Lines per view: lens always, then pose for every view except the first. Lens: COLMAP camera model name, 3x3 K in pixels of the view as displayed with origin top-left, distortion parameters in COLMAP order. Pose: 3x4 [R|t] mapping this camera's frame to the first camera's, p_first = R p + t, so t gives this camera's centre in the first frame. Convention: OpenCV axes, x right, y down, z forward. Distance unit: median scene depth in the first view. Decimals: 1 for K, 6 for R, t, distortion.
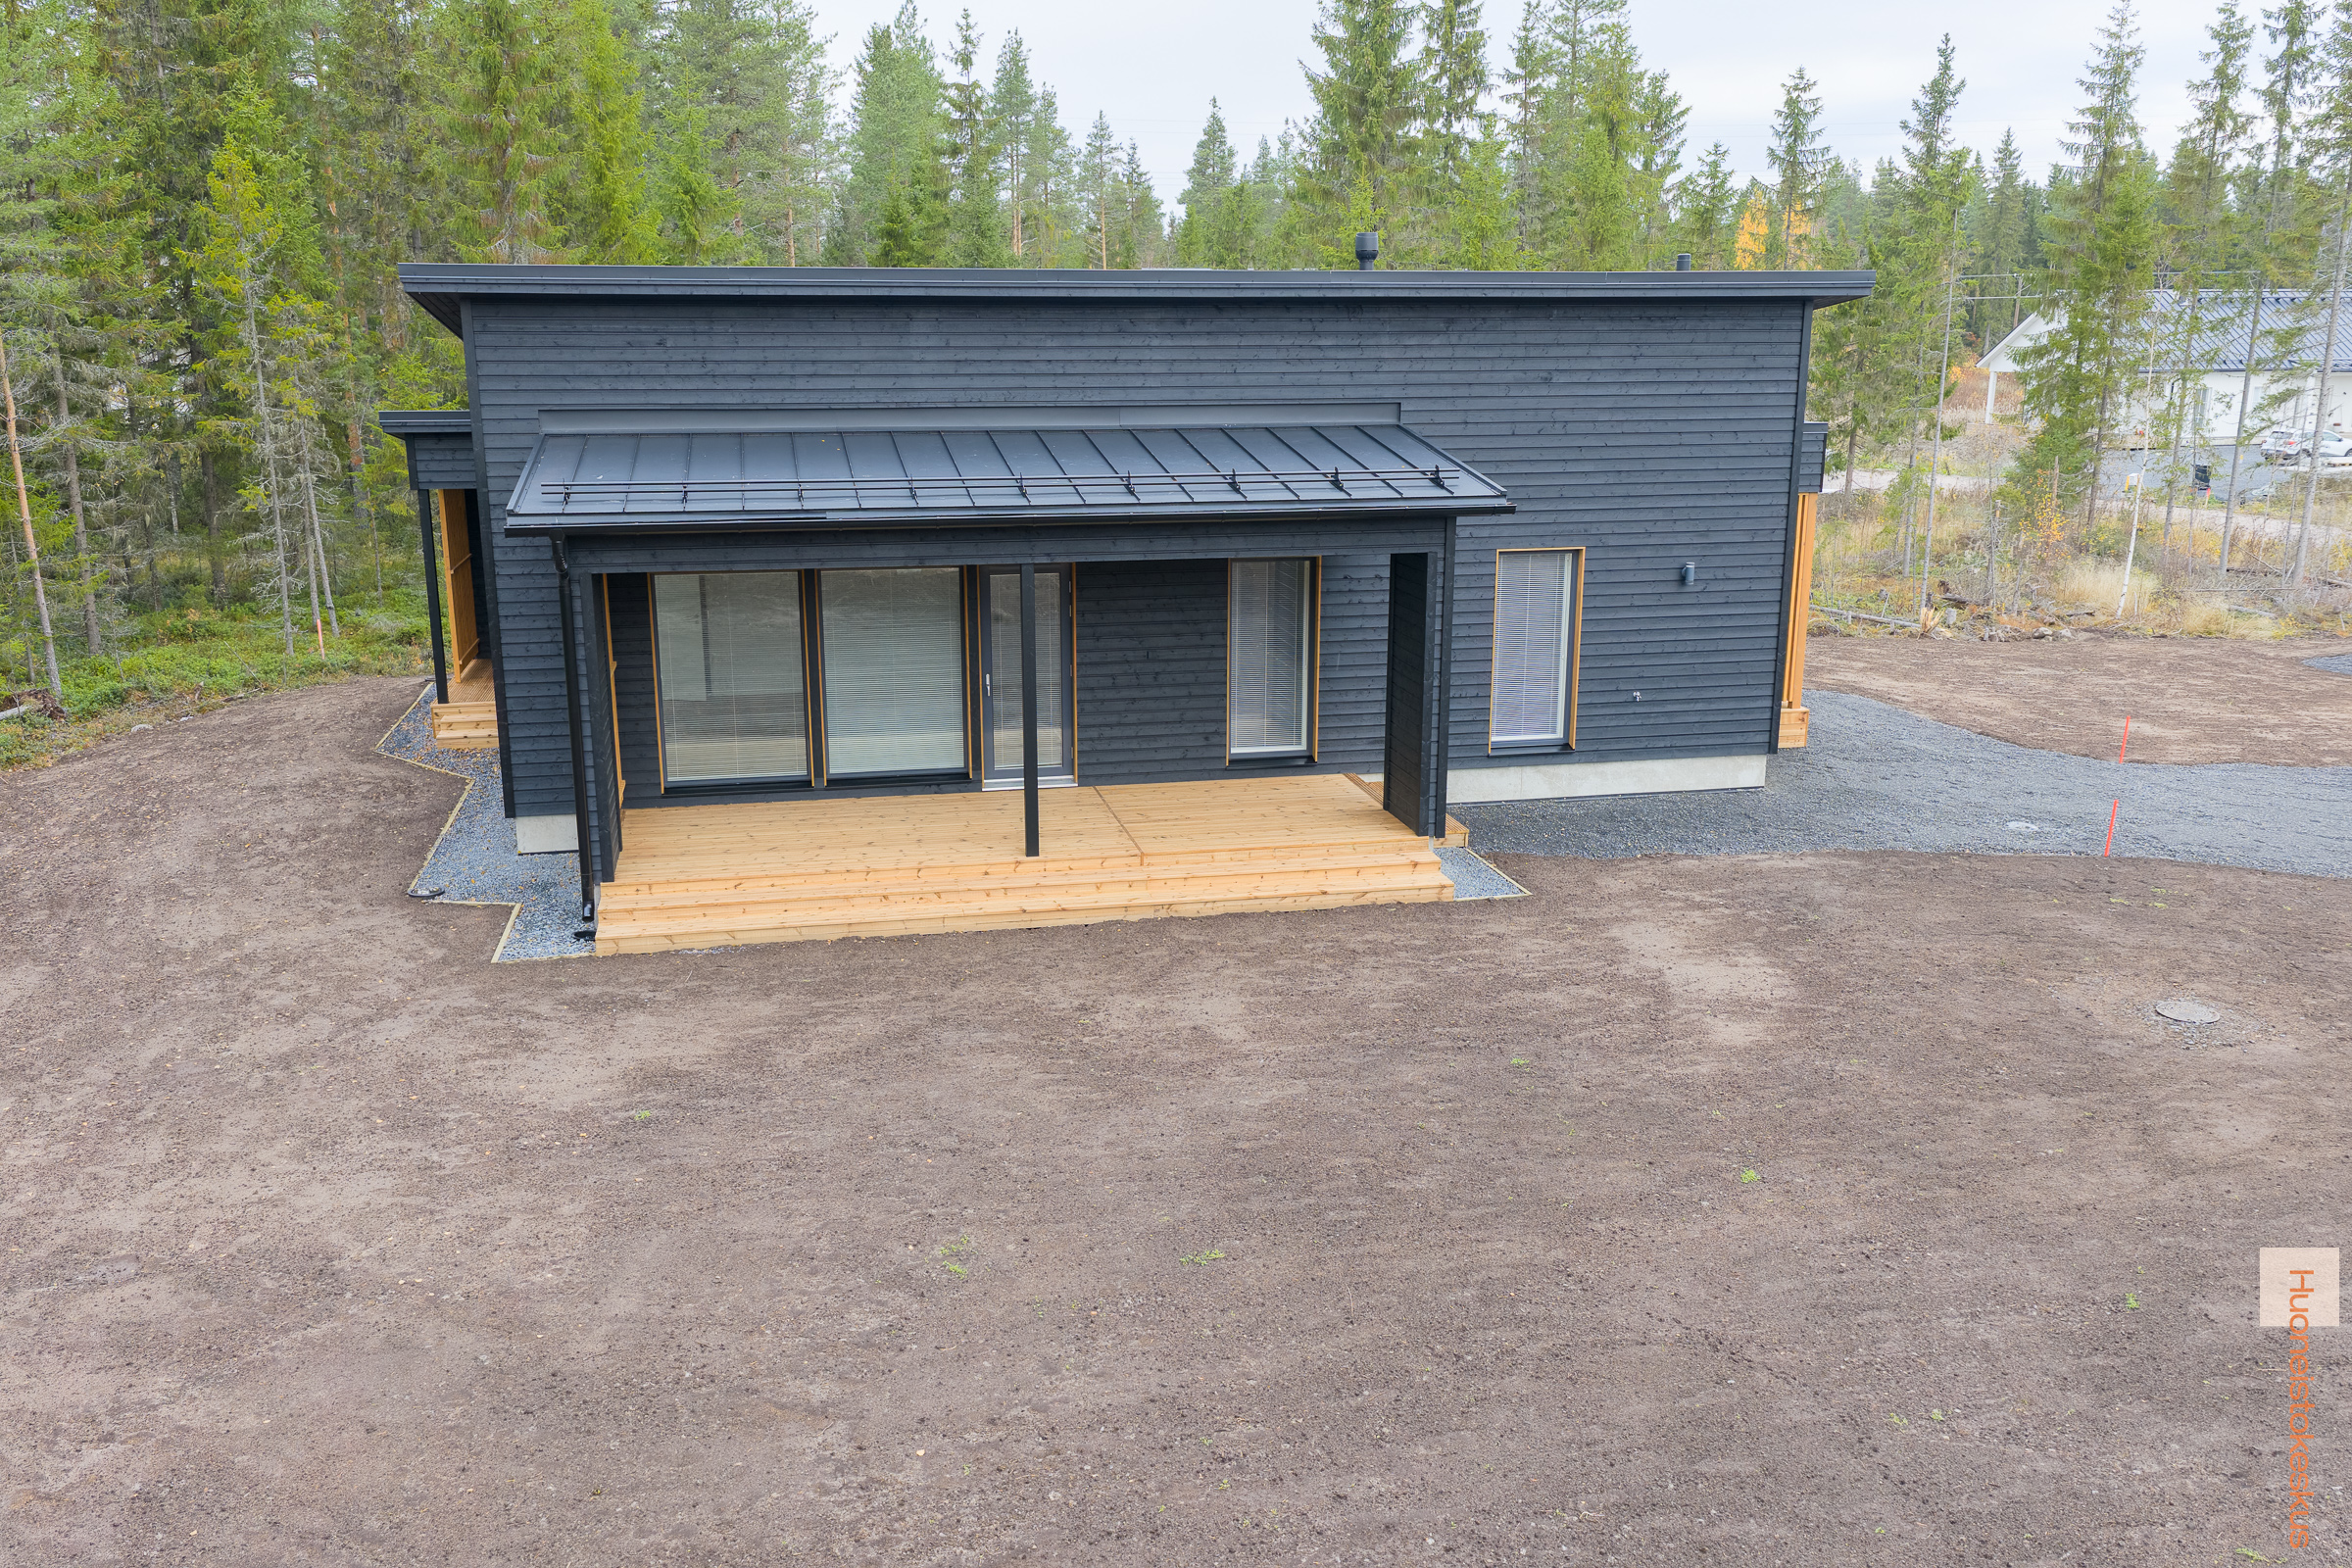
lens RADIAL K [[1939.5, 0, 1181.0], [0, 1939.5, 800.3], [0, 0, 1]] dist [0.026922, 0.007186]
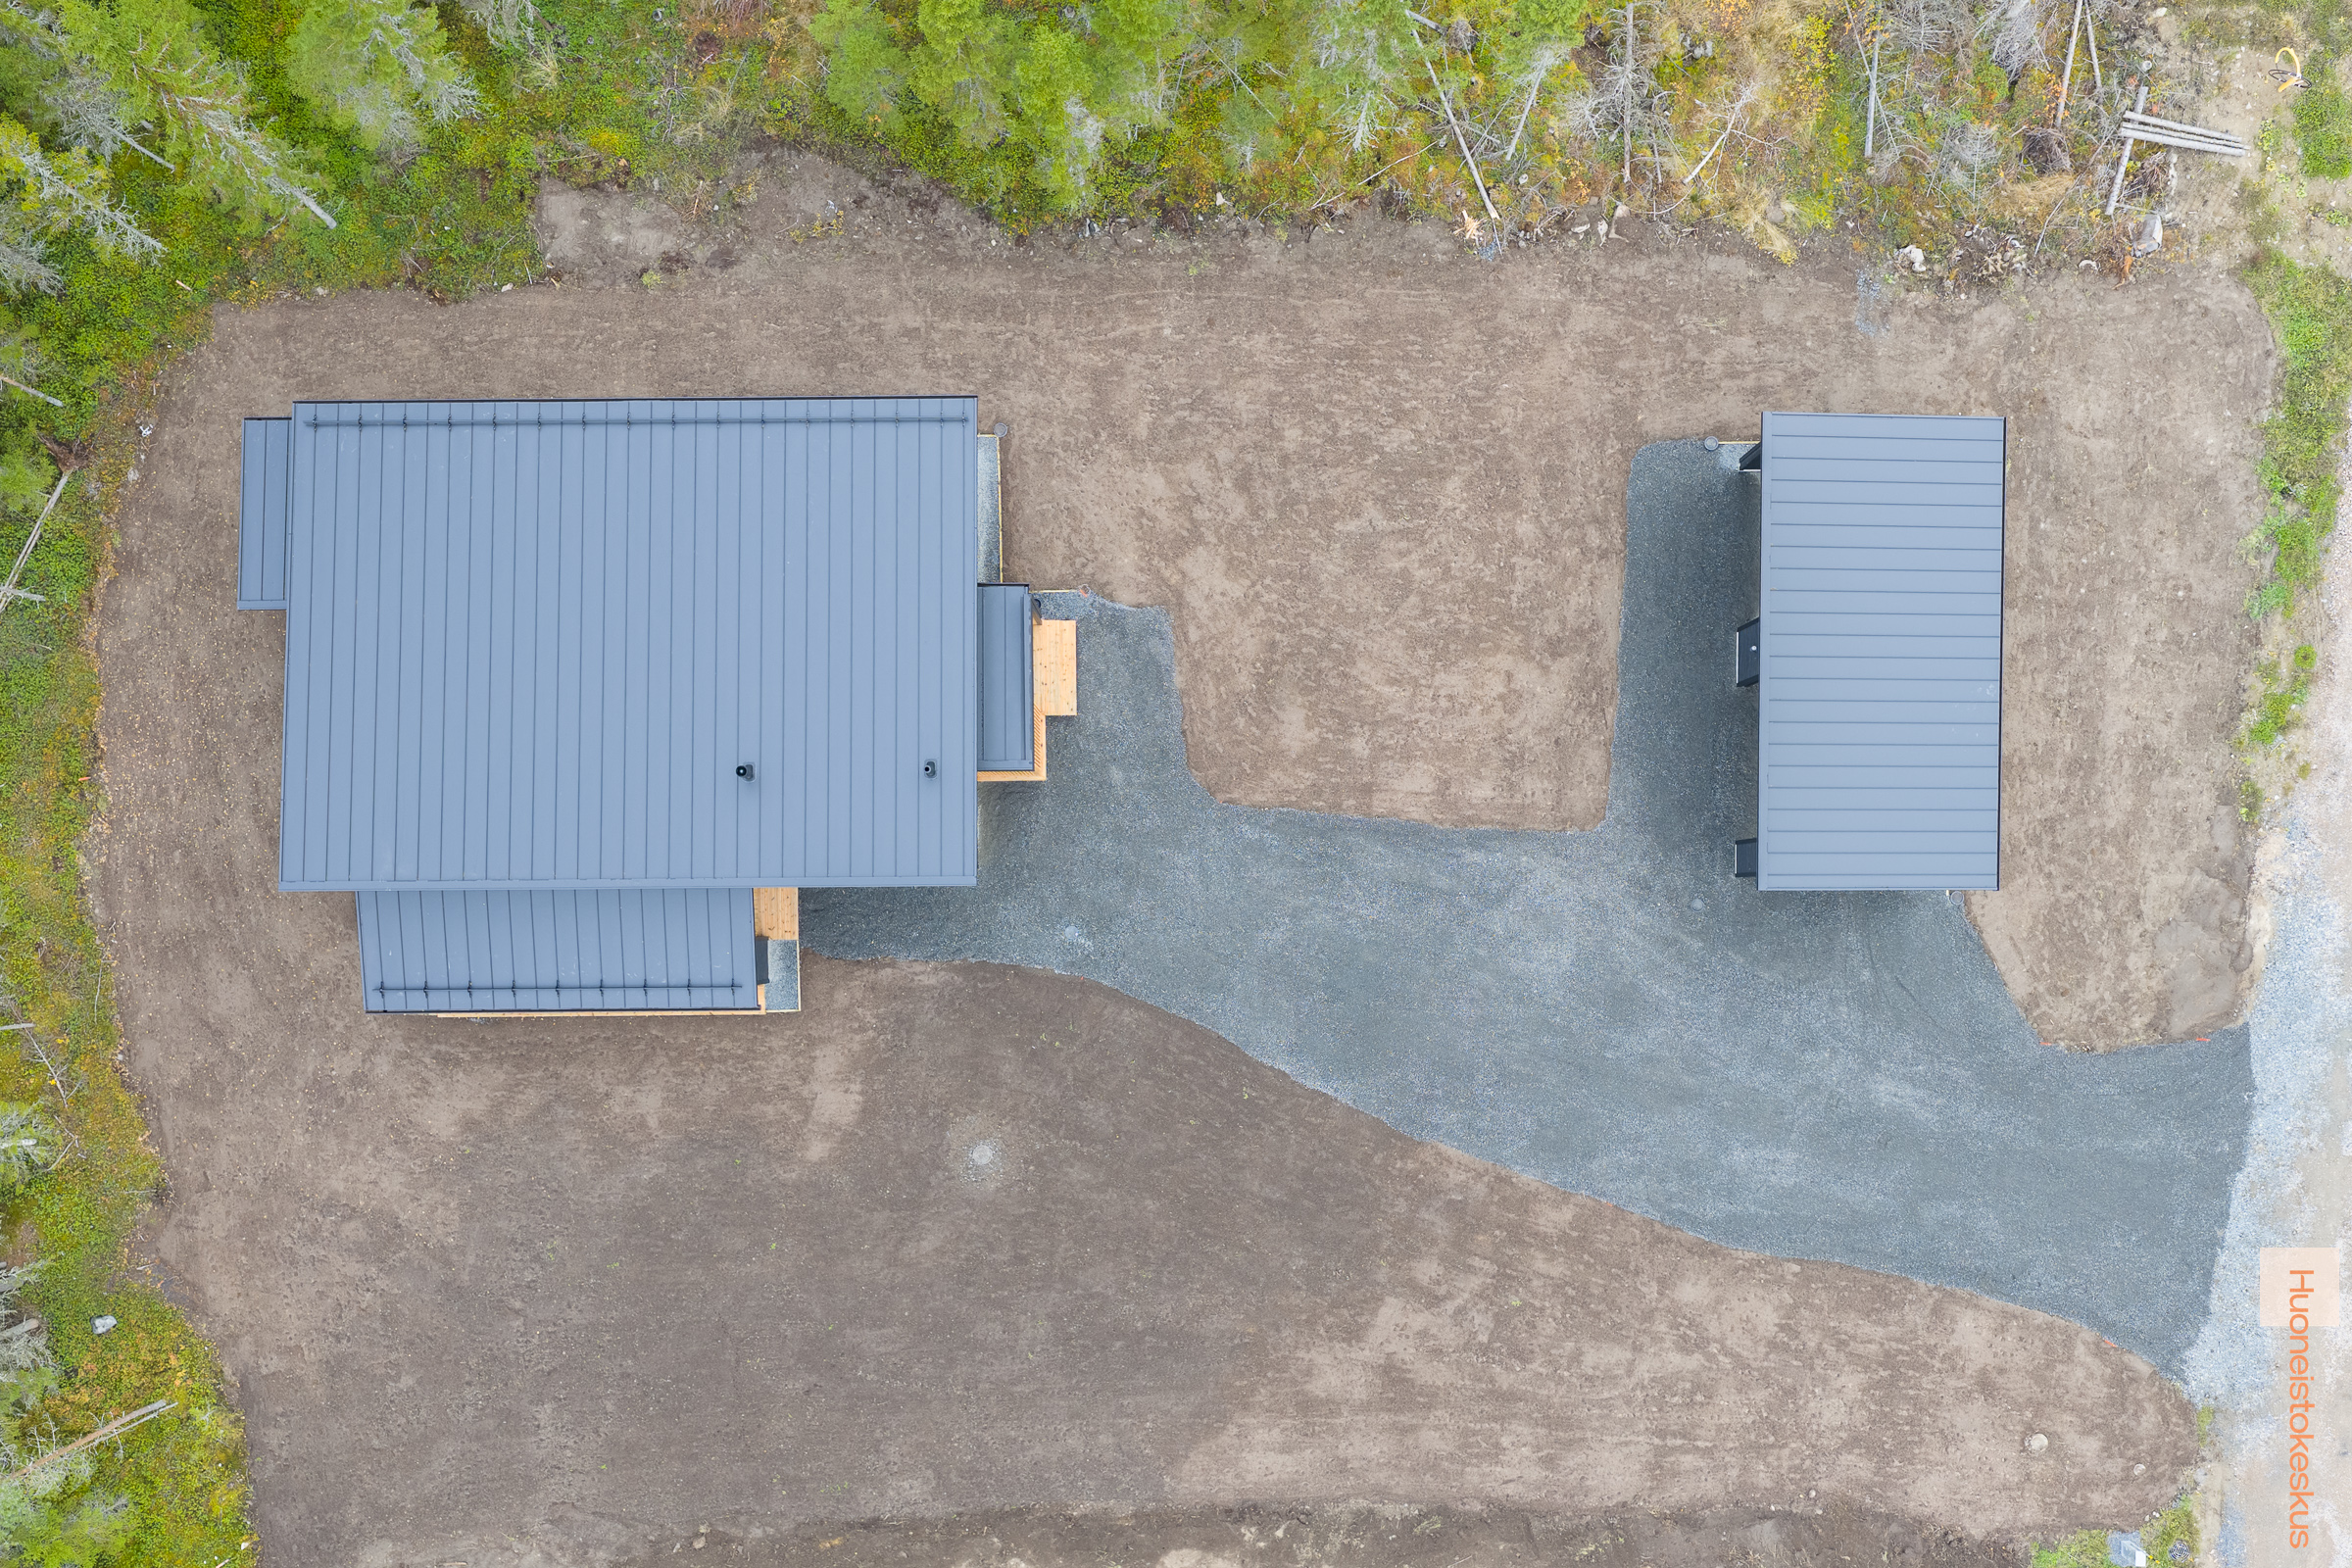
lens RADIAL K [[1939.5, 0, 1193.9], [0, 1939.5, 799.9], [0, 0, 1]] dist [0.026922, 0.007186]
pose [[0.979112, 0.203296, -0.003376, 0.751987], [-0.039505, 0.206502, 0.977648, -2.950153], [0.199449, -0.957093, 0.210220, 0.994628]]
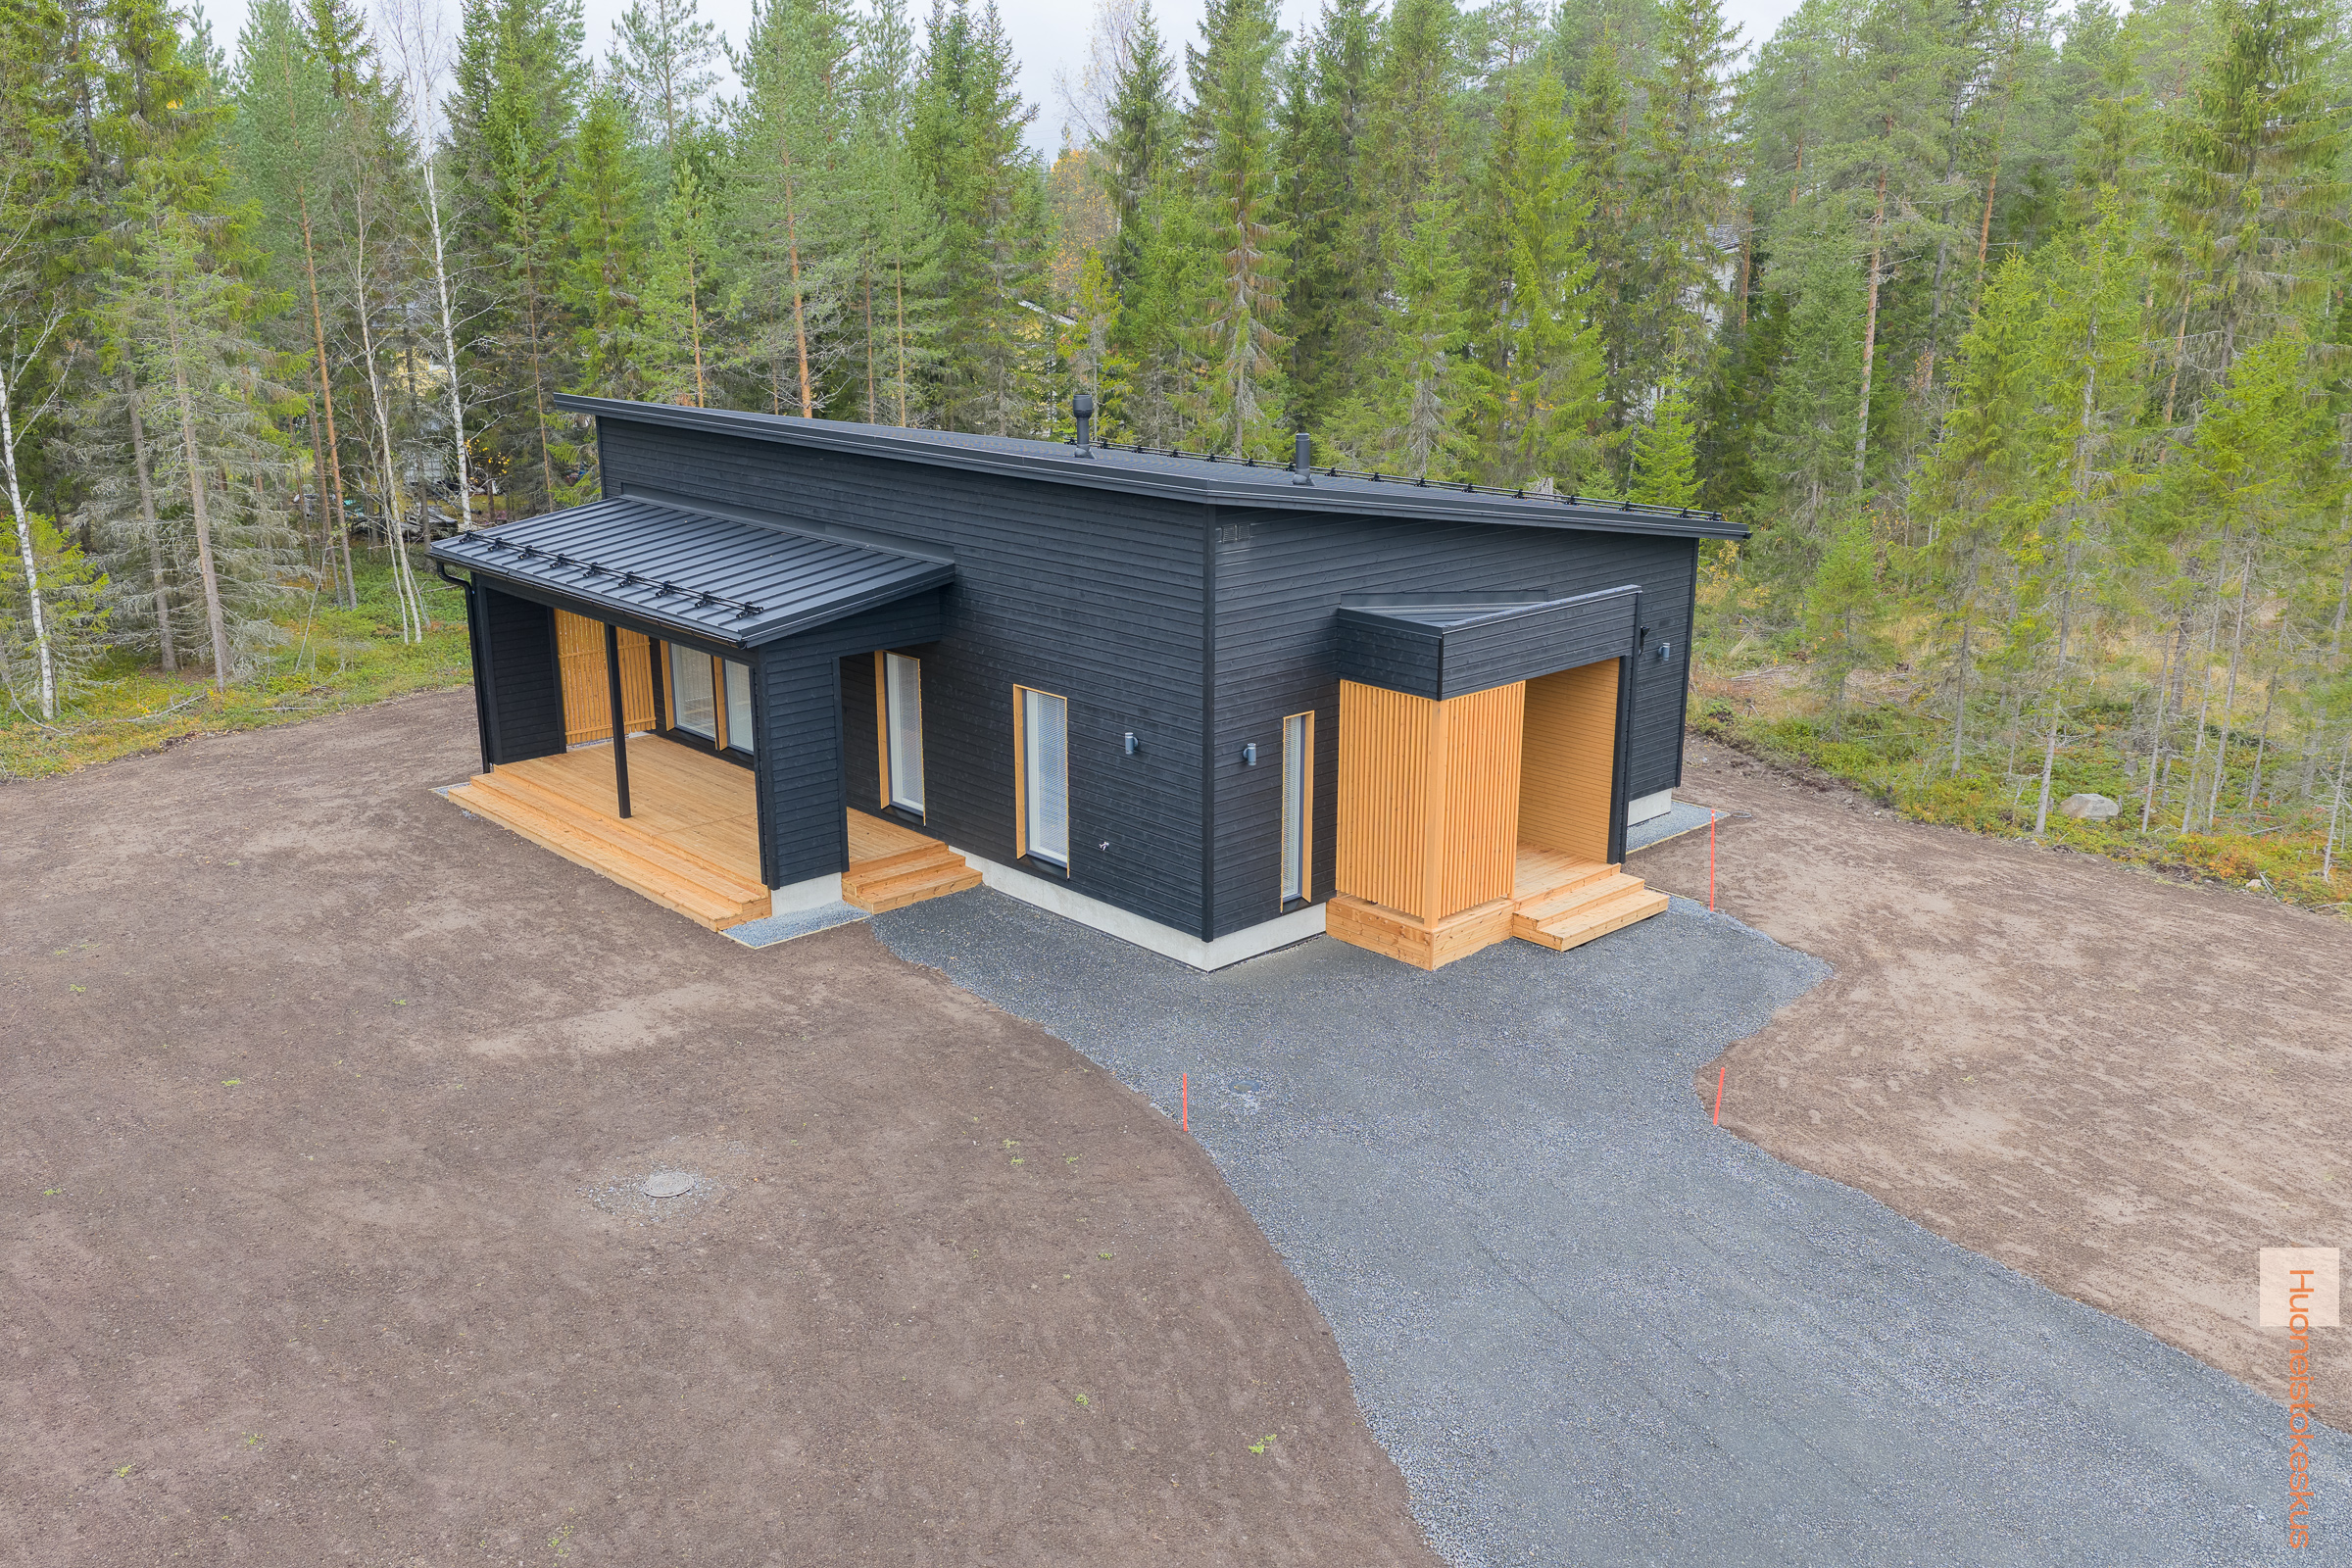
lens RADIAL K [[1939.5, 0, 1175.2], [0, 1939.5, 778.9], [0, 0, 1]] dist [0.026922, 0.007186]
pose [[0.512561, 0.232583, -0.826551, 1.589333], [-0.213096, 0.966957, 0.139947, -0.347721], [0.831788, 0.104403, 0.545187, 0.629687]]
